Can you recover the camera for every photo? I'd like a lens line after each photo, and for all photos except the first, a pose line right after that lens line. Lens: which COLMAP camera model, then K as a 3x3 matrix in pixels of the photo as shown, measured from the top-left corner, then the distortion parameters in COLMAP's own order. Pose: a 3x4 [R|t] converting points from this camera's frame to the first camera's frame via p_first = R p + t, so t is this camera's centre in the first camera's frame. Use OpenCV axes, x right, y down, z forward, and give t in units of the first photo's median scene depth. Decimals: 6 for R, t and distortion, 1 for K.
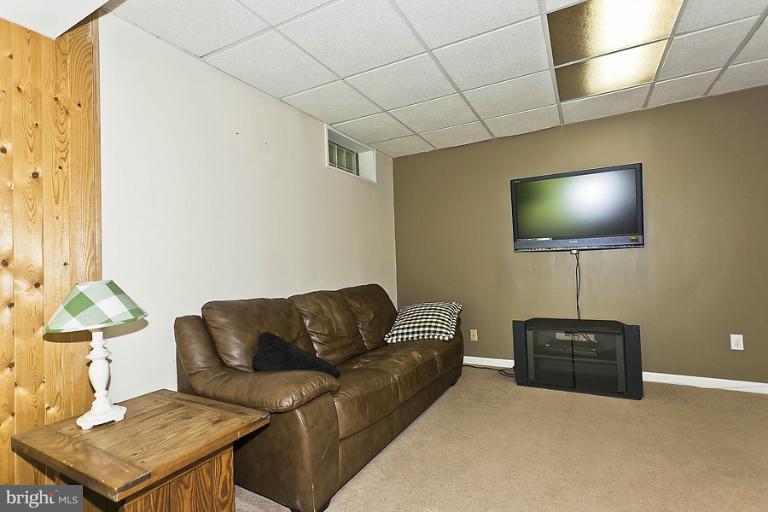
lens RADIAL K [[368.7, 0, 383.7], [0, 368.7, 258.0], [0, 0, 1]] dist [-0.003627, -0.001066]
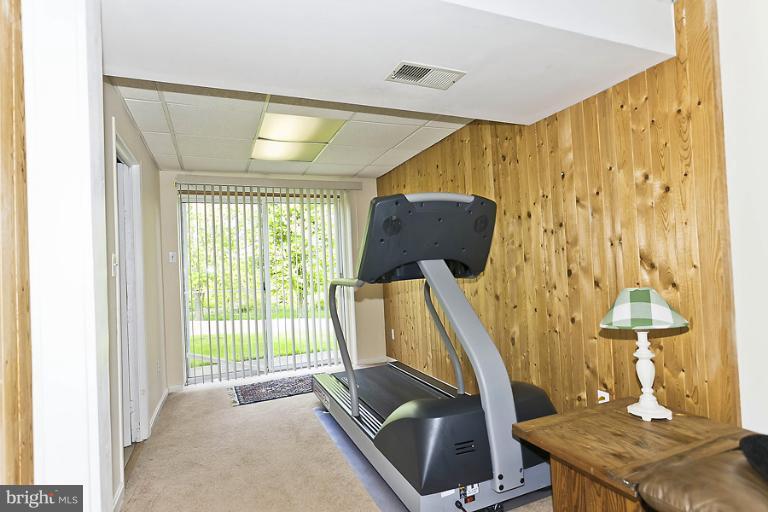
lens RADIAL K [[406.6, 0, 383.7], [0, 406.6, 254.9], [0, 0, 1]] dist [-0.001548, 0.000002]
pose [[-0.623651, 0.041562, -0.780597, 0.650587], [0.085592, 0.996212, -0.015341, -0.082824], [0.777003, -0.076381, -0.624846, 1.169201]]
